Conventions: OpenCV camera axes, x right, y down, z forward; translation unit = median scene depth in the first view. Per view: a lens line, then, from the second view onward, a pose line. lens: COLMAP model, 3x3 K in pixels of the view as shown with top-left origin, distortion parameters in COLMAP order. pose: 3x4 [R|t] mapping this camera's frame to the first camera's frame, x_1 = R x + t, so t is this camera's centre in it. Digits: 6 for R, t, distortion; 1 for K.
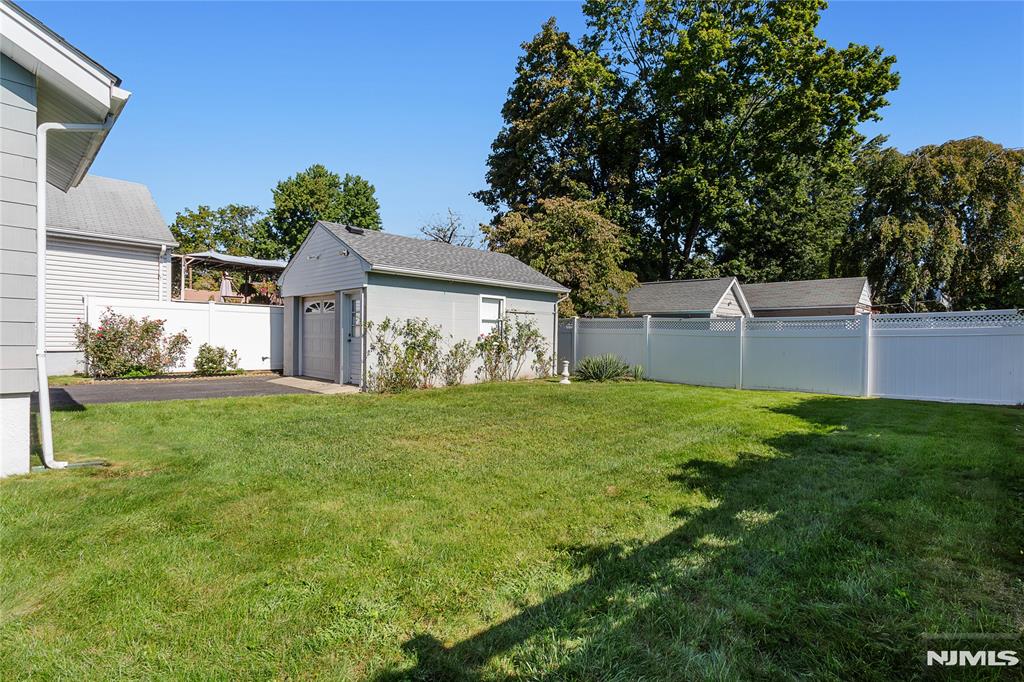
lens RADIAL K [[495.9, 0, 509.6], [0, 495.9, 341.6], [0, 0, 1]] dist [0.001096, 0.000912]
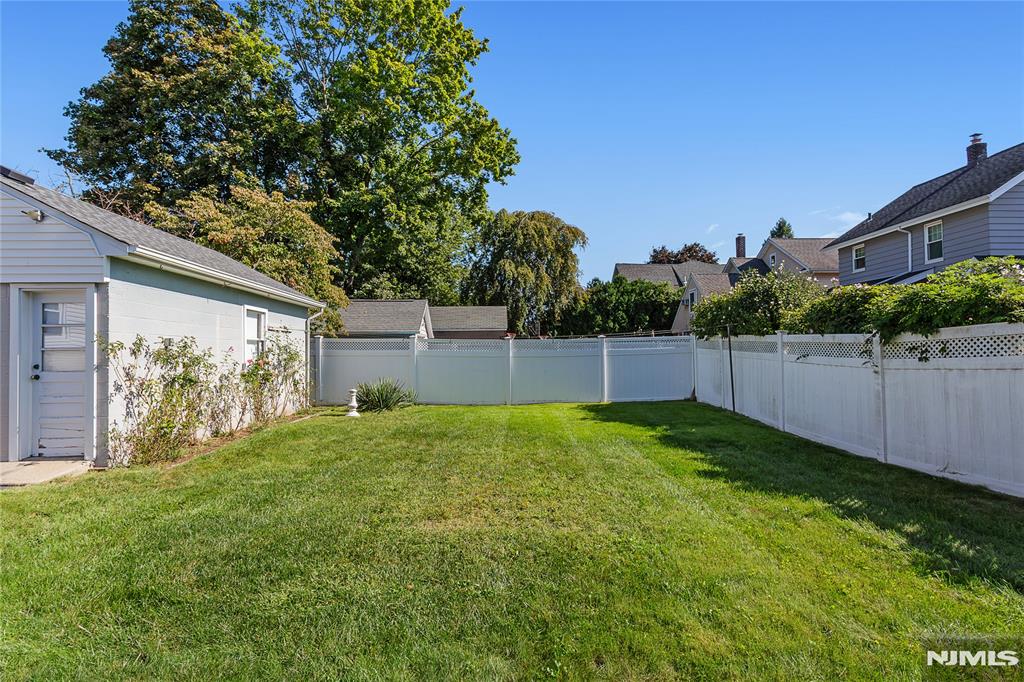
lens RADIAL K [[495.9, 0, 514.3], [0, 495.9, 340.3], [0, 0, 1]] dist [0.001096, 0.000912]
pose [[0.698248, 0.006175, 0.715829, -0.259003], [0.022312, 0.999289, -0.030384, -0.010748], [-0.715508, 0.037187, 0.697614, 0.184497]]
